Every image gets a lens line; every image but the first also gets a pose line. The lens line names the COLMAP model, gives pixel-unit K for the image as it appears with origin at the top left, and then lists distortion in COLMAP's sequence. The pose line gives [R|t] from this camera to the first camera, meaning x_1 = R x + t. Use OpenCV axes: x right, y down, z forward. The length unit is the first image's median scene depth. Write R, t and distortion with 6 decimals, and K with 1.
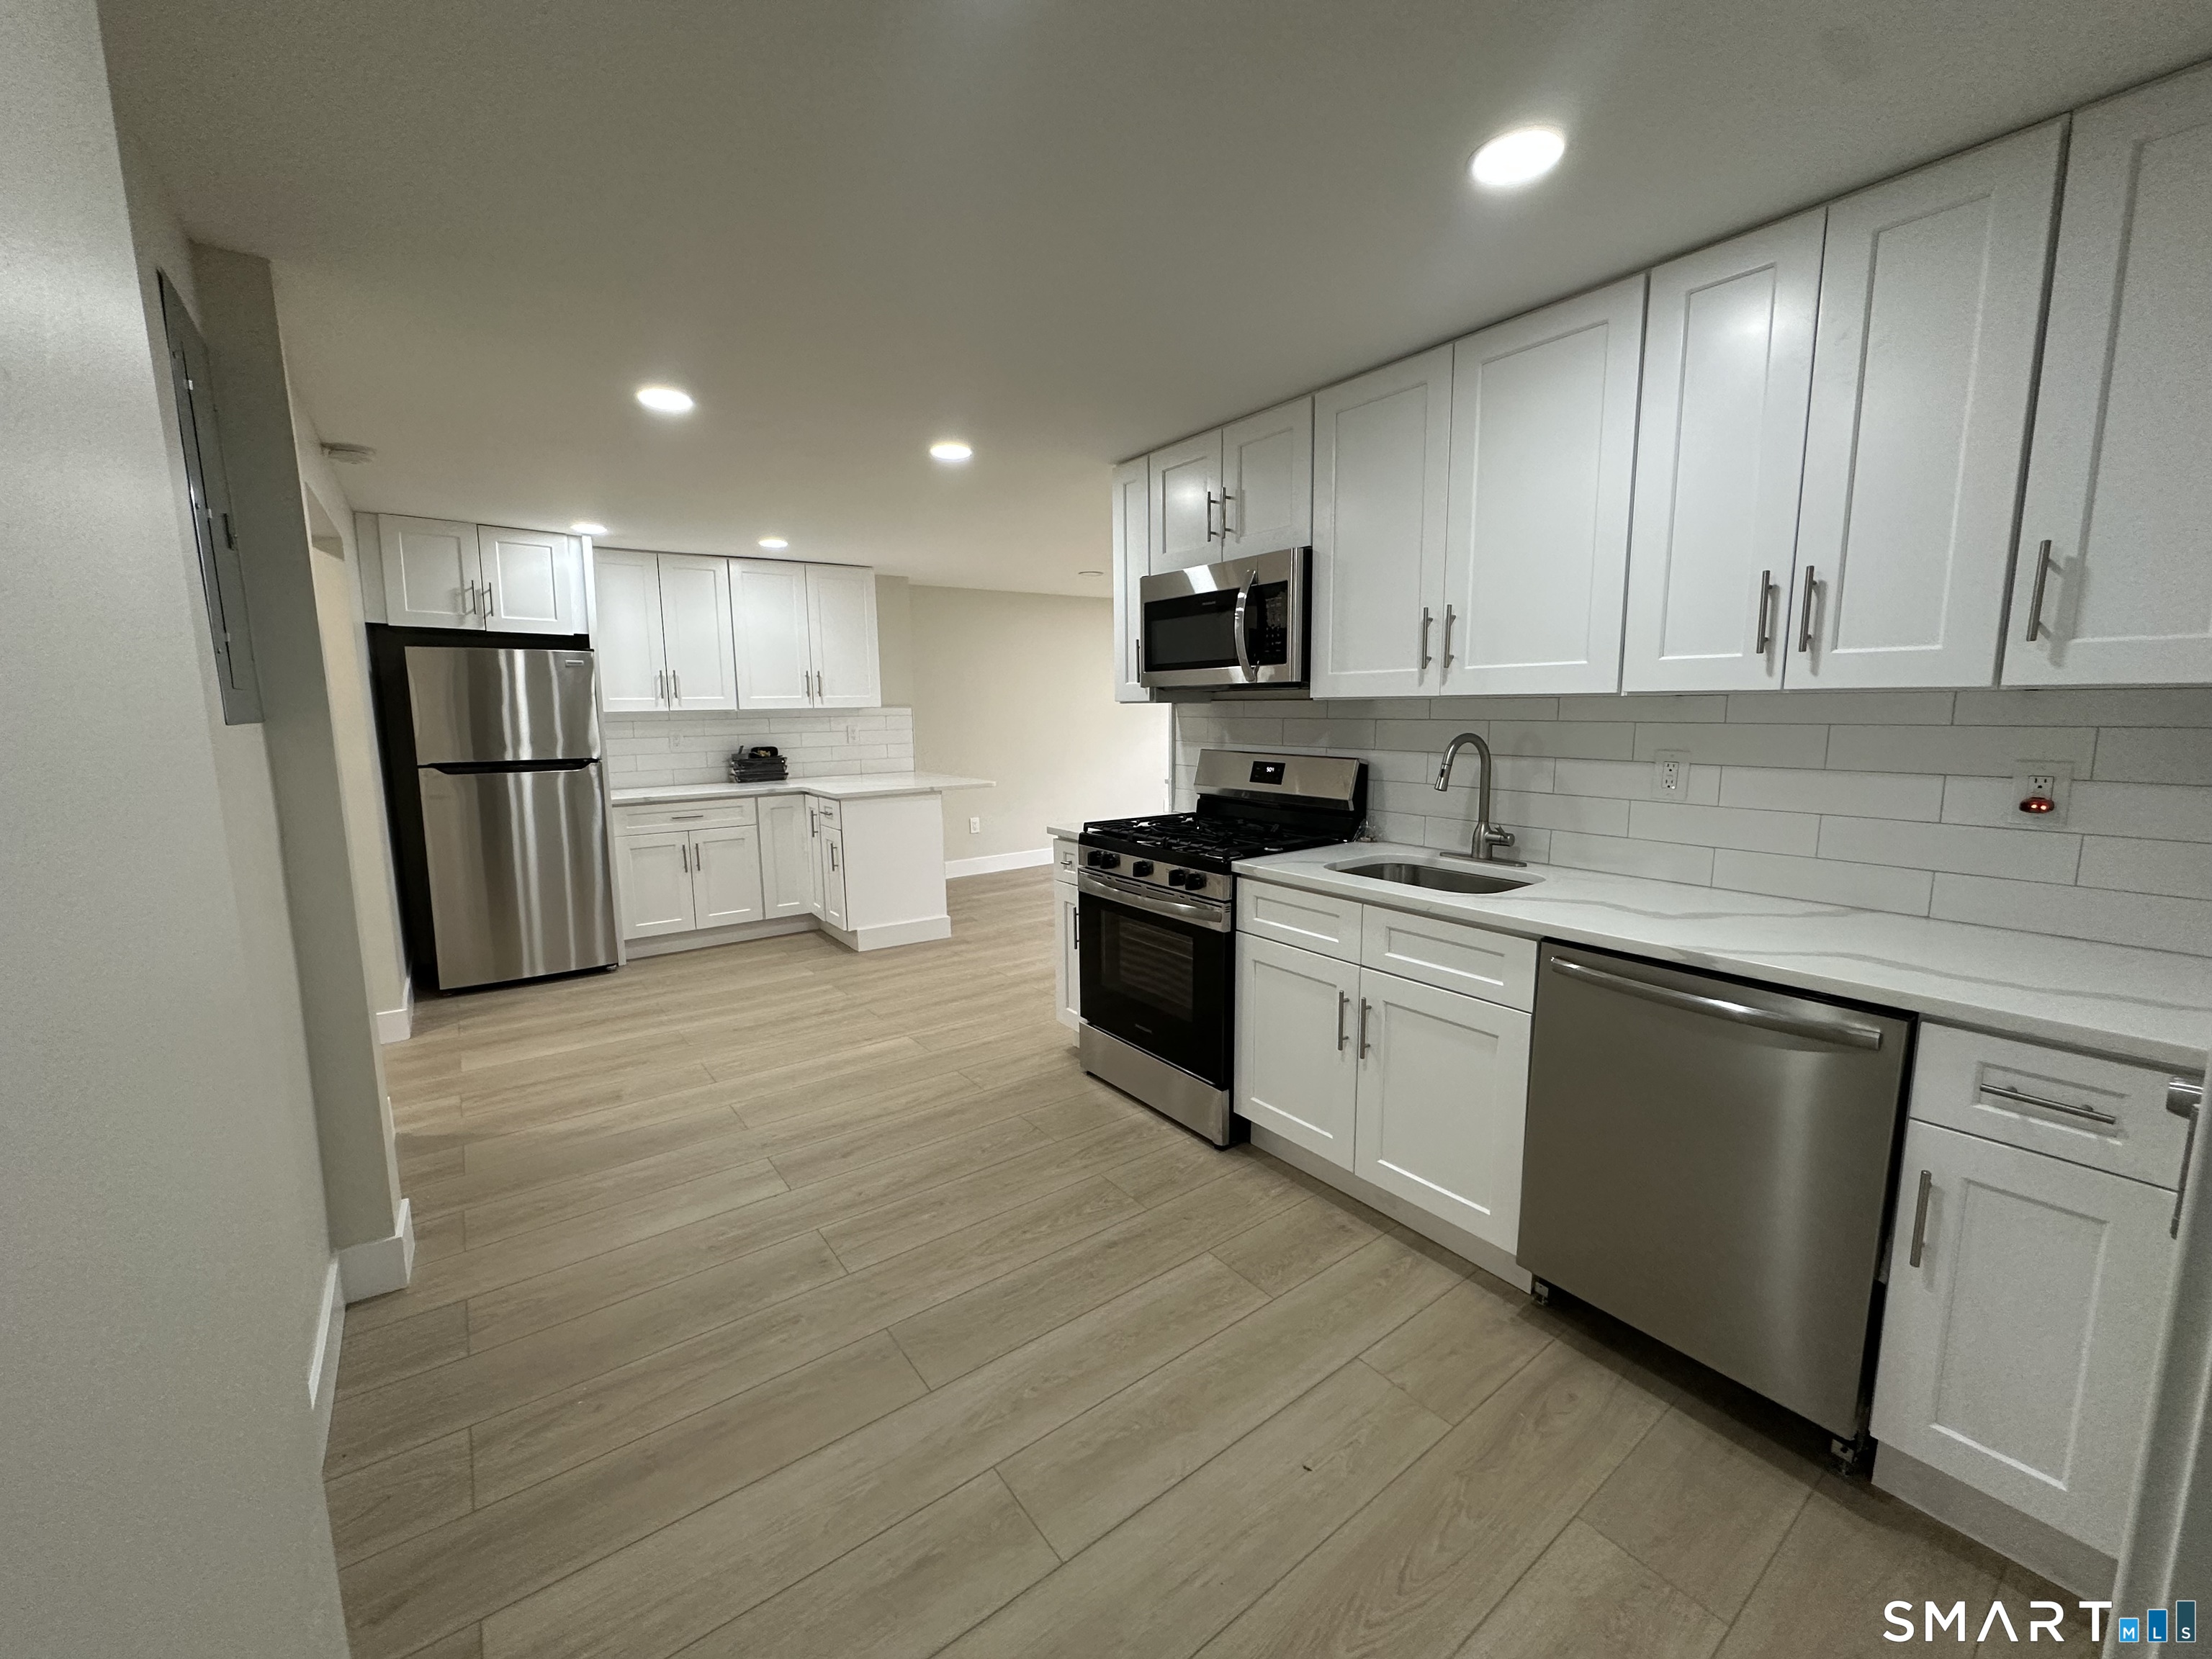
lens RADIAL K [[878.1, 0, 1102.2], [0, 878.1, 828.8], [0, 0, 1]] dist [-0.003768, -0.000068]
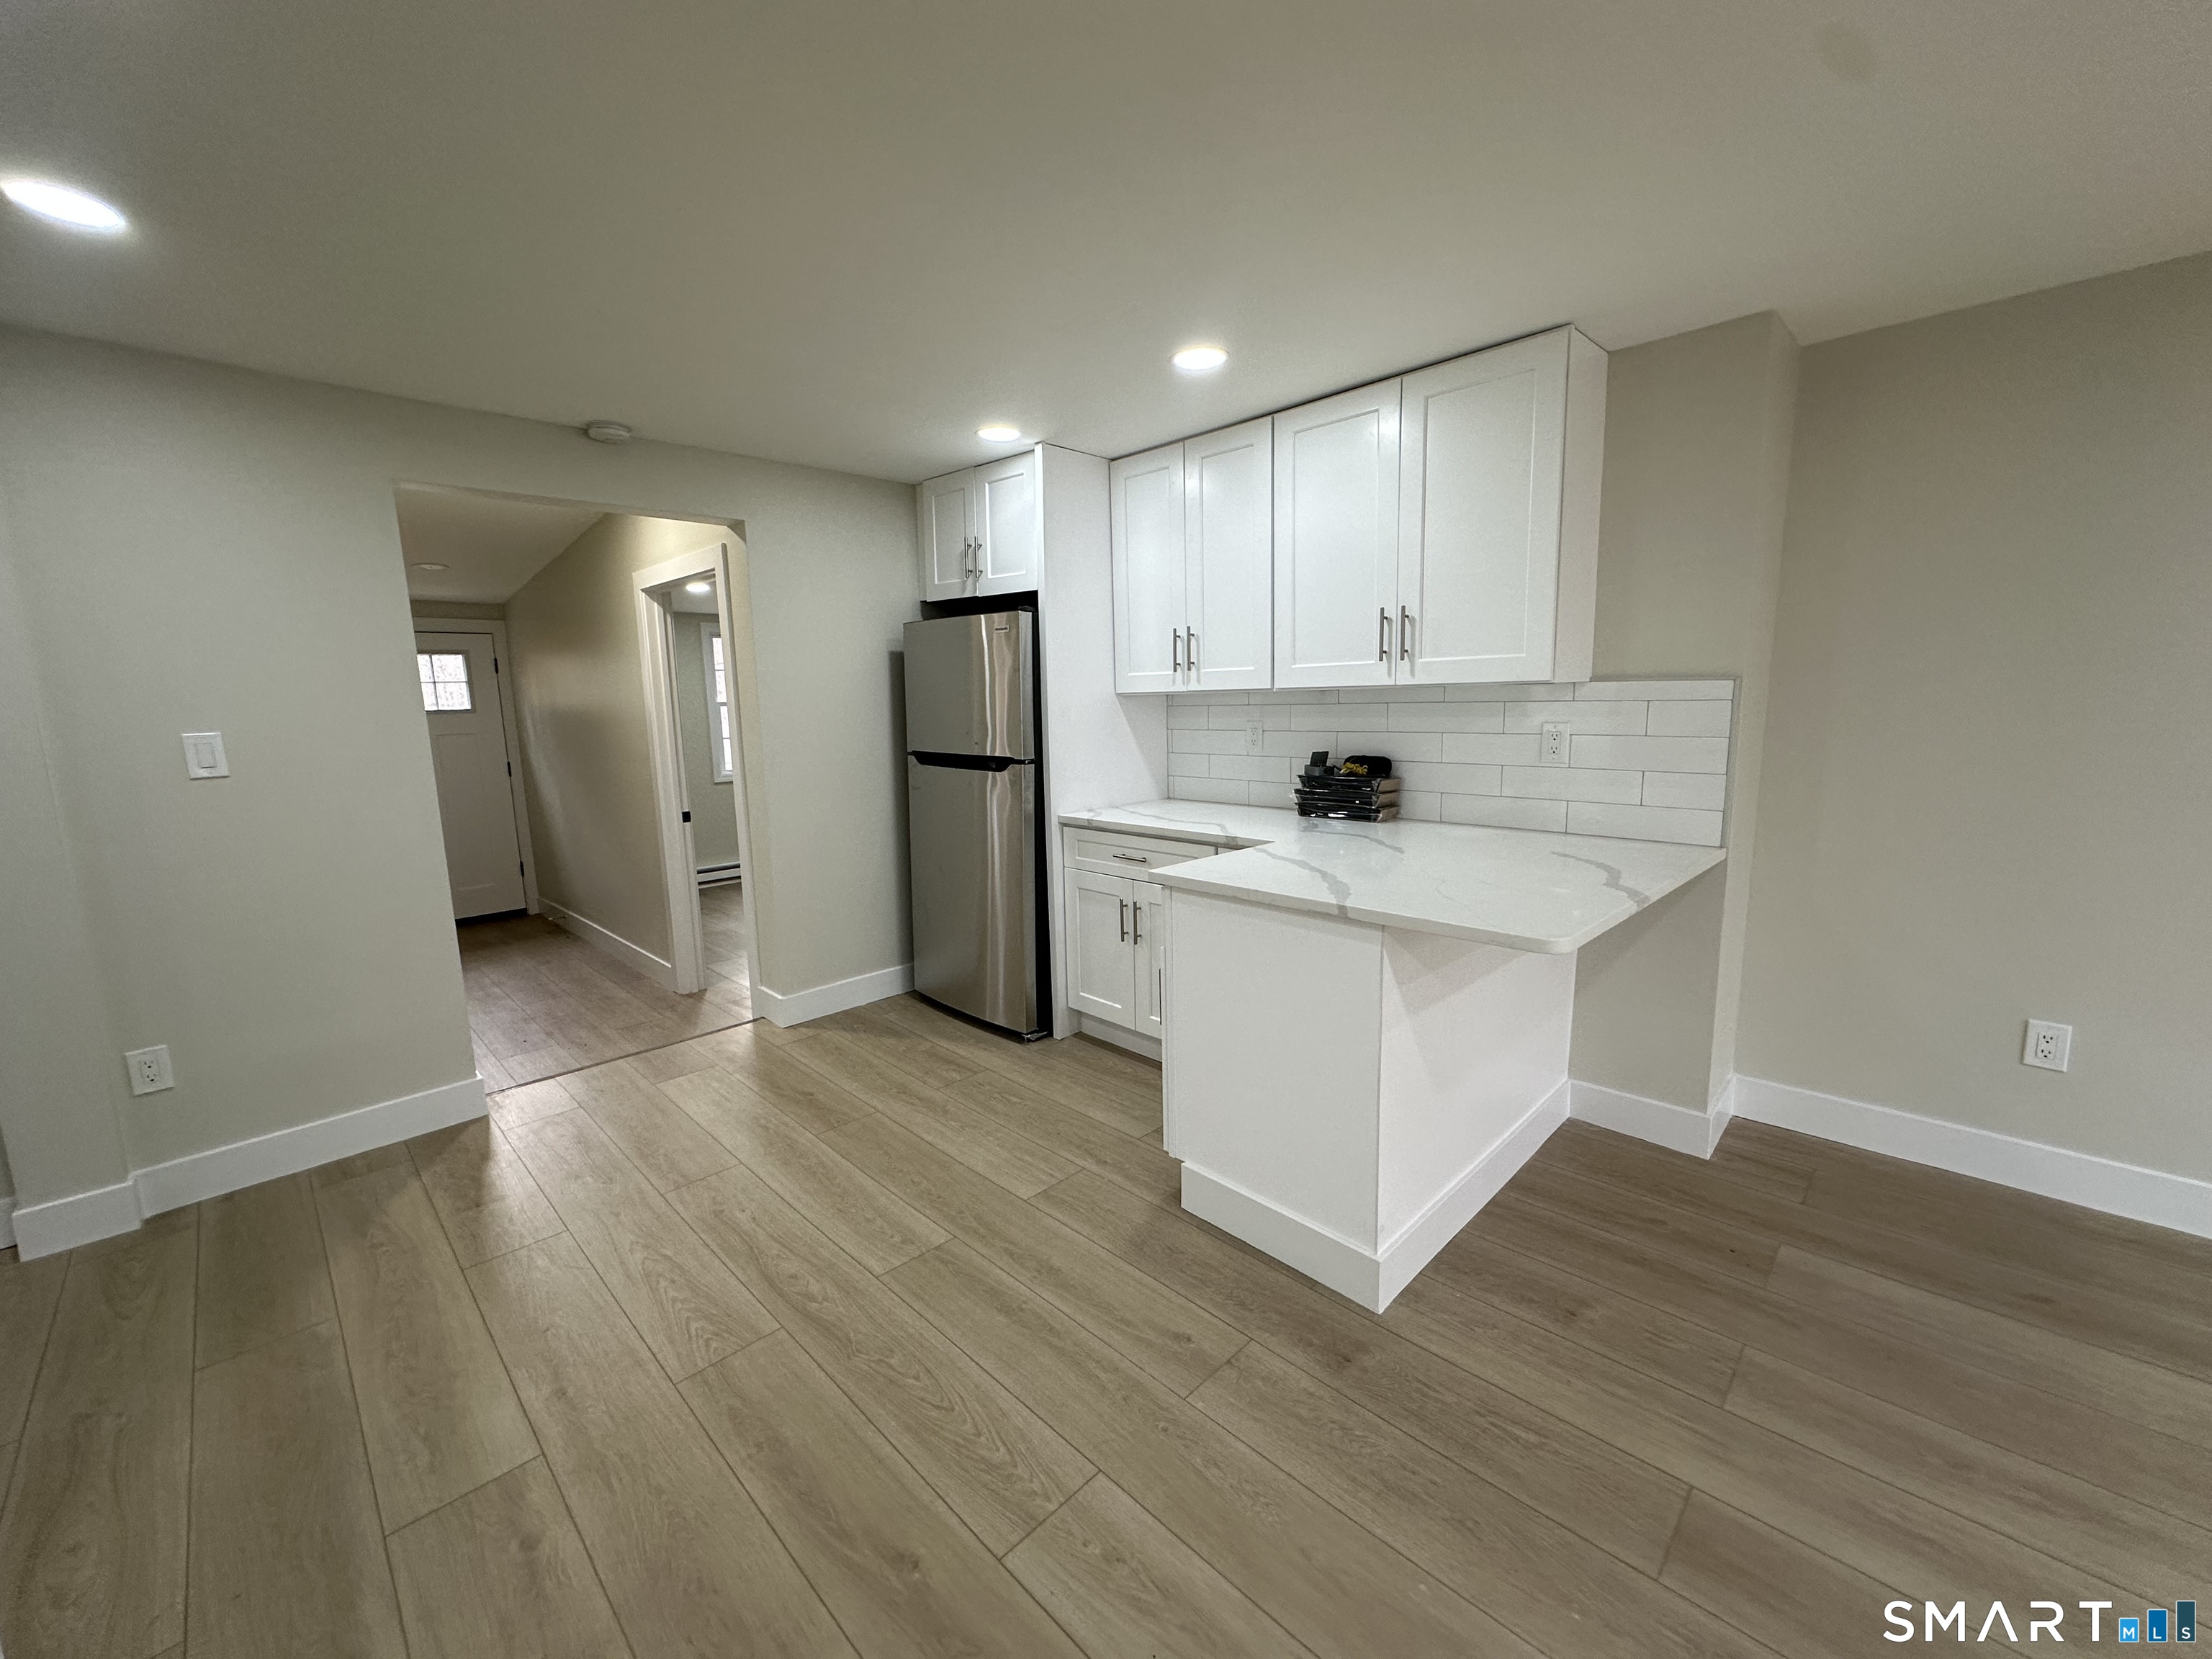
lens RADIAL K [[878.1, 0, 1104.7], [0, 878.1, 825.4], [0, 0, 1]] dist [-0.003768, -0.000068]
pose [[0.150304, 0.155822, -0.976283, 0.231861], [-0.119577, 0.983117, 0.138503, -0.196100], [0.981382, 0.095924, 0.166399, 1.384717]]
